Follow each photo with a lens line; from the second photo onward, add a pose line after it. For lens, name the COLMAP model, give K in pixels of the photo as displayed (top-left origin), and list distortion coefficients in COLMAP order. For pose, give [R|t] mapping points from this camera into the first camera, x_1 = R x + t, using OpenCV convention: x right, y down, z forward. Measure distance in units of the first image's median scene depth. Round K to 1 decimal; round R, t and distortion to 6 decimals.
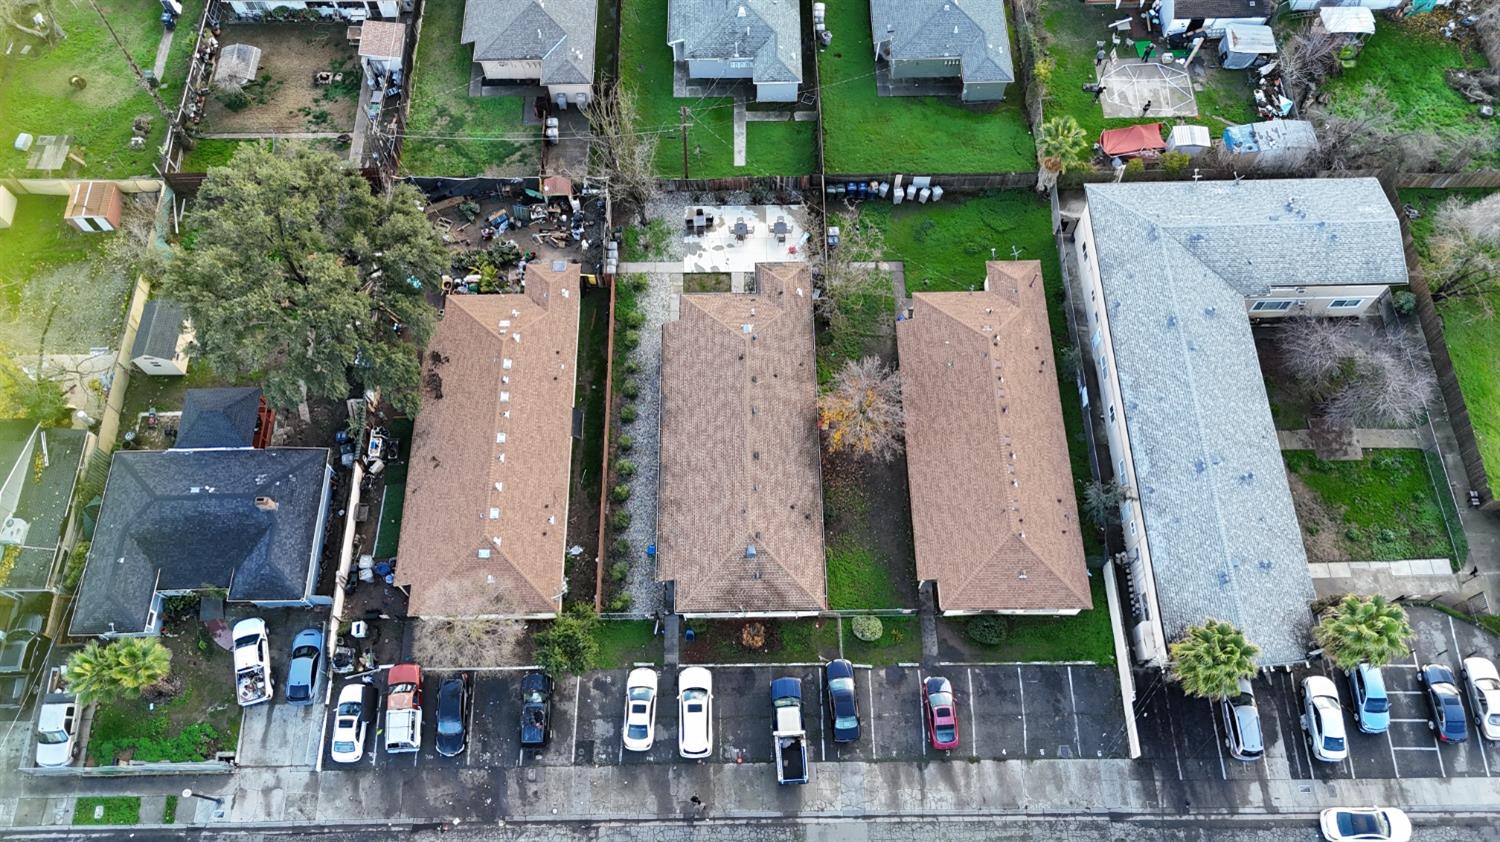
lens RADIAL K [[1108.7, 0, 749.9], [0, 1108.7, 418.7], [0, 0, 1]] dist [0.077451, -0.080723]
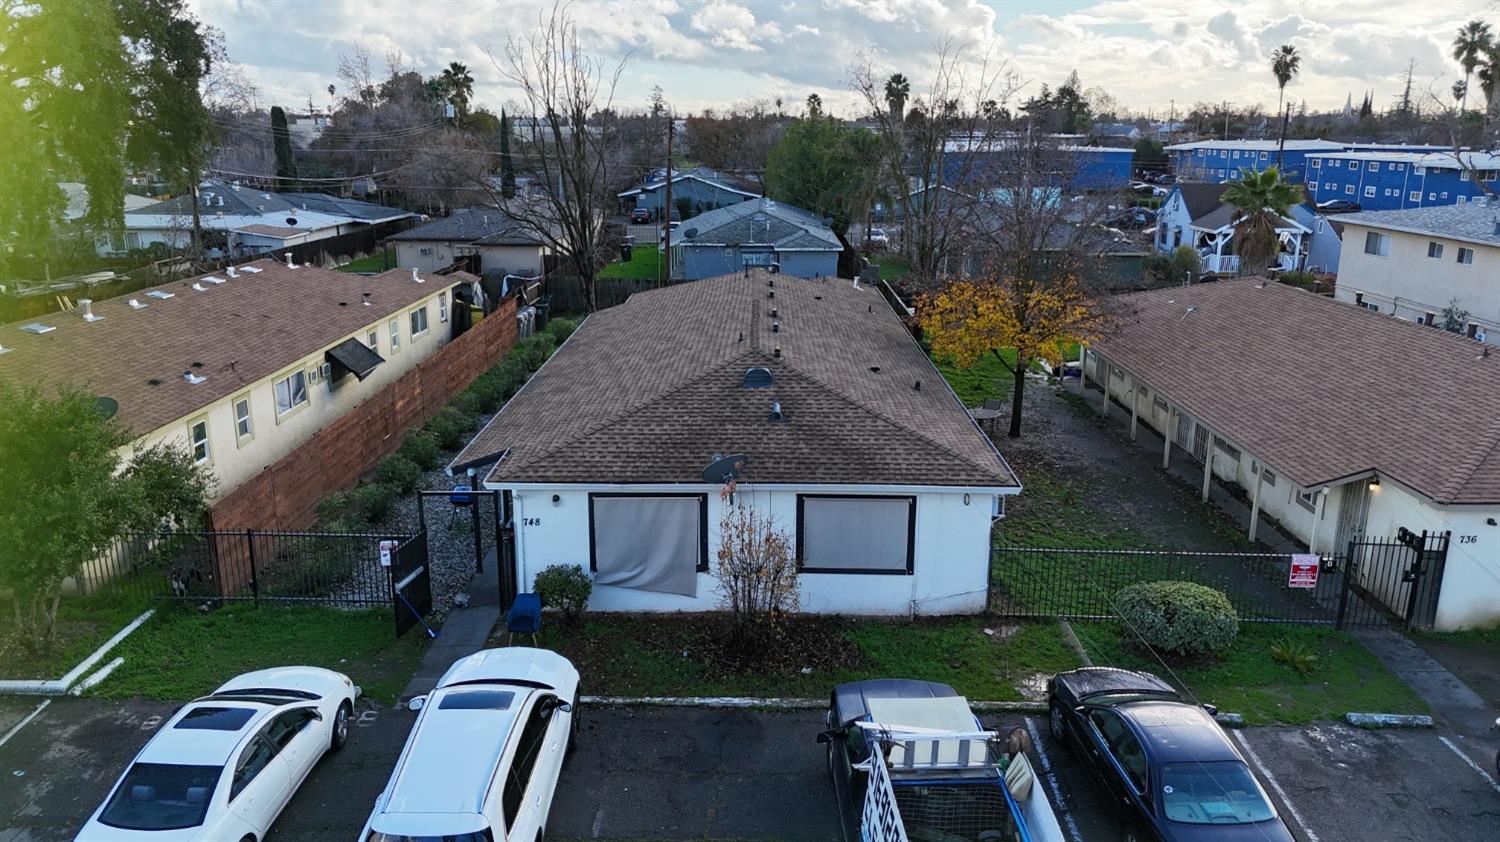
lens RADIAL K [[1103.7, 0, 750.0], [0, 1103.7, 421.0], [0, 0, 1]] dist [0.072092, -0.066129]
pose [[0.999629, 0.016501, -0.021681, 0.005757], [-0.027213, 0.644047, -0.764501, 0.348285], [0.001349, 0.764808, 0.644257, 0.741854]]
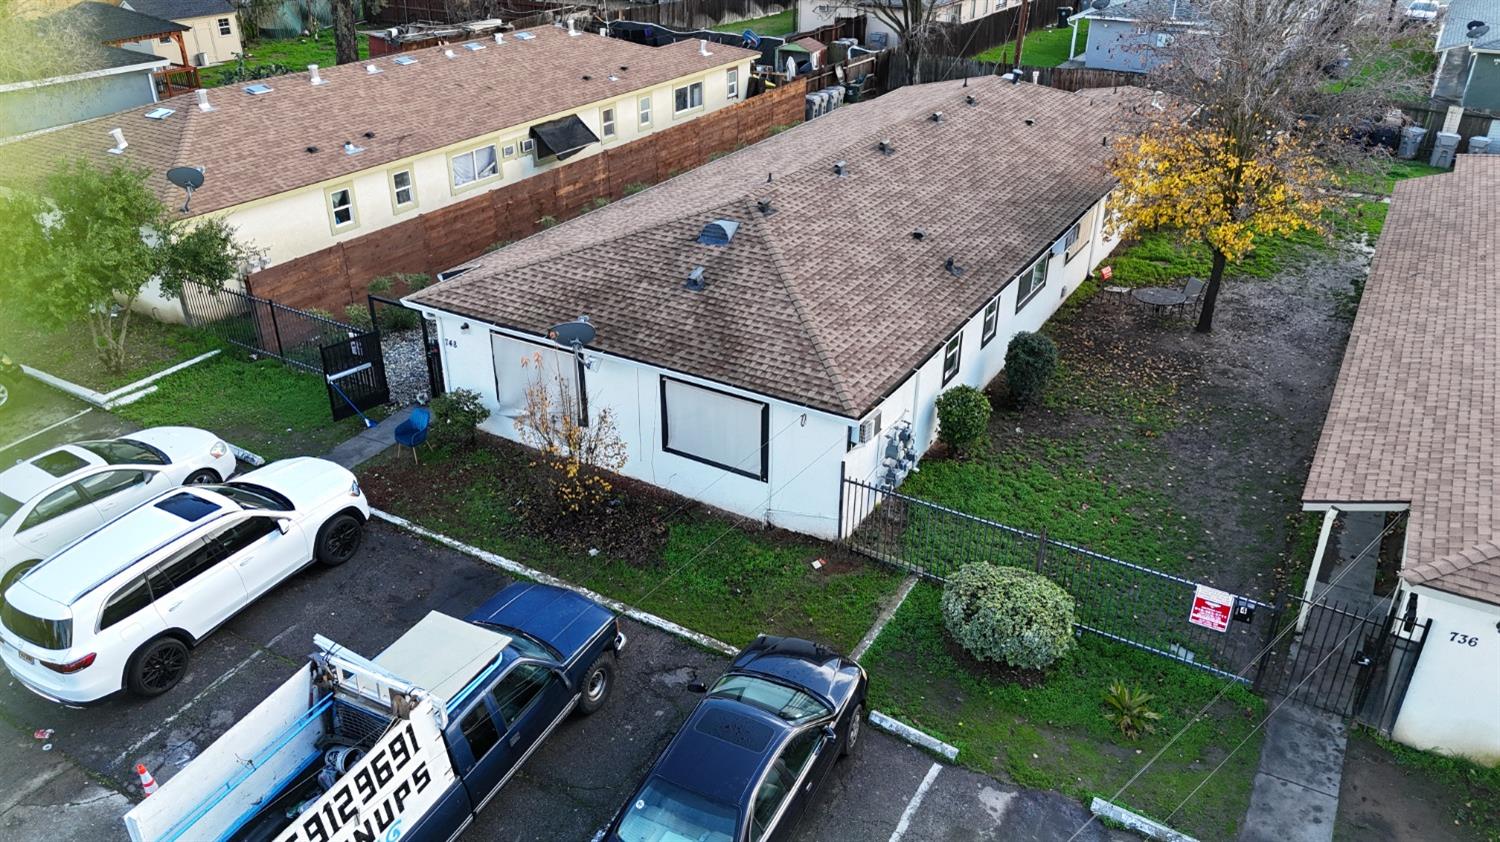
lens RADIAL K [[1108.7, 0, 749.9], [0, 1108.7, 418.7], [0, 0, 1]] dist [0.077451, -0.080723]
pose [[0.853925, 0.249370, -0.456757, 0.145952], [-0.474055, 0.734825, -0.485081, 0.276242], [0.214672, 0.630751, 0.745701, 0.750326]]
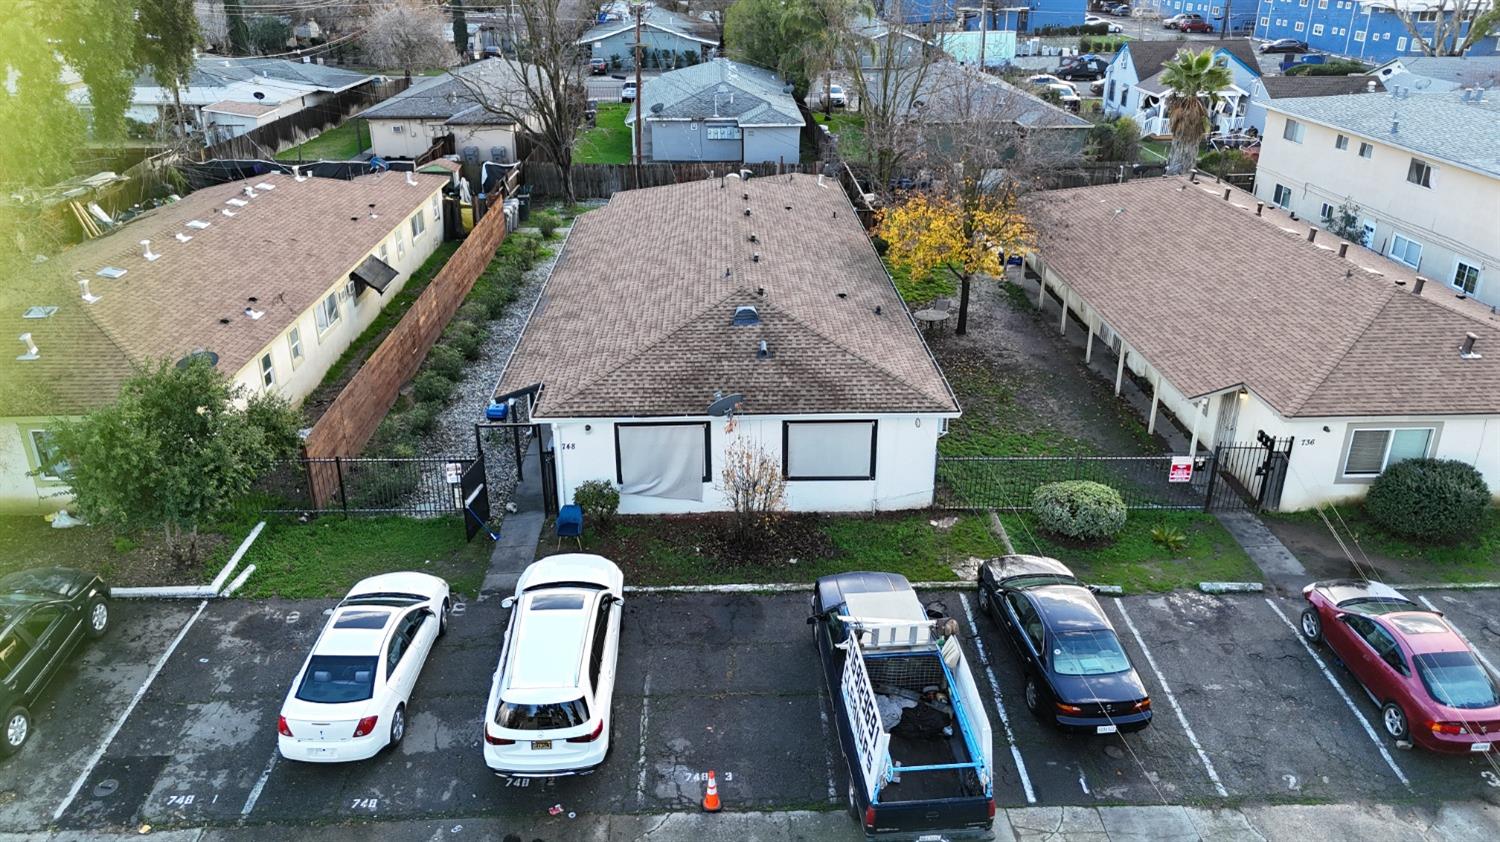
lens RADIAL K [[1103.7, 0, 750.0], [0, 1103.7, 421.0], [0, 0, 1]] dist [0.072092, -0.066129]
pose [[0.999814, -0.002841, 0.019102, -0.004423], [0.014707, 0.753101, -0.657741, 0.373073], [-0.012517, 0.657899, 0.753002, 0.678567]]
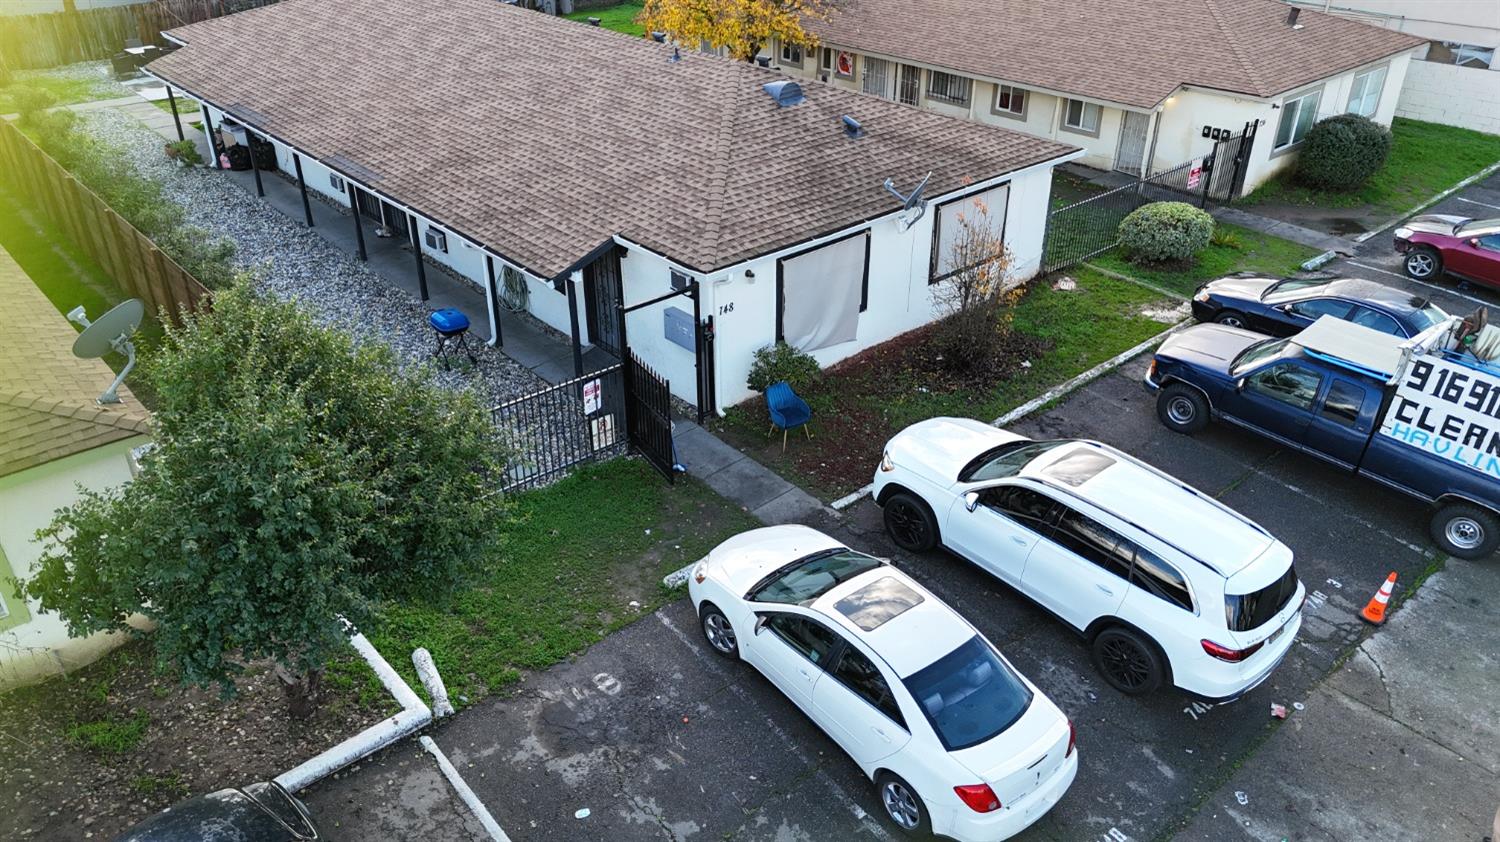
lens RADIAL K [[1104.6, 0, 750.3], [0, 1104.6, 424.9], [0, 0, 1]] dist [0.078185, -0.107325]
pose [[0.757621, -0.320417, 0.568633, -0.183639], [0.588319, 0.712520, -0.382355, 0.266709], [-0.282650, 0.624218, 0.728327, 0.782298]]
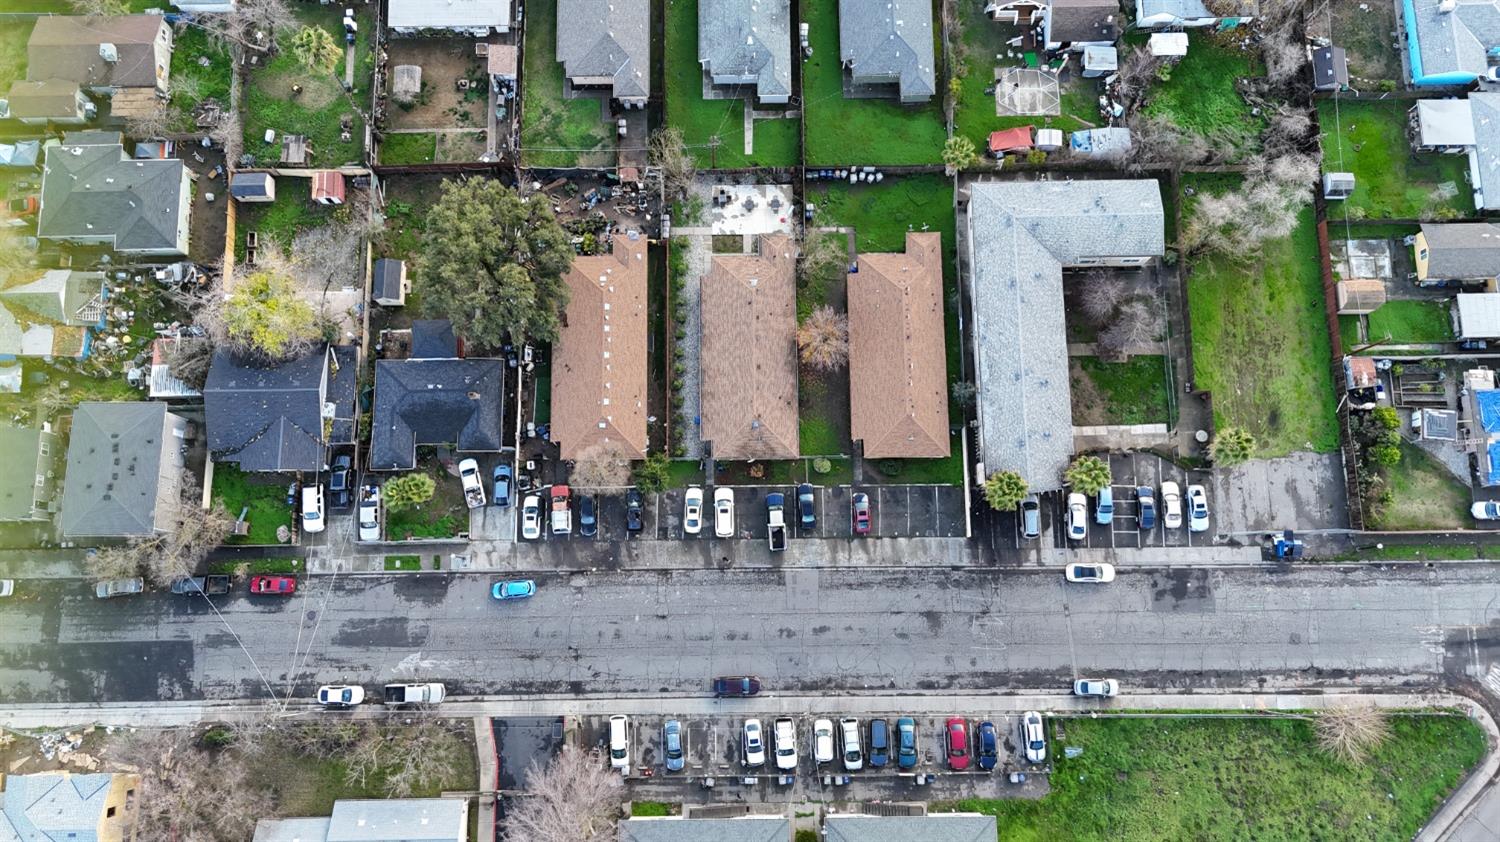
lens RADIAL K [[1105.3, 0, 750.0], [0, 1105.3, 421.0], [0, 0, 1]] dist [0.147162, -0.309942]
pose [[0.999996, 0.002644, -0.000106, -0.007044], [-0.002534, 0.968446, 0.249211, -0.292944], [0.000761, -0.249210, 0.968449, -0.620953]]
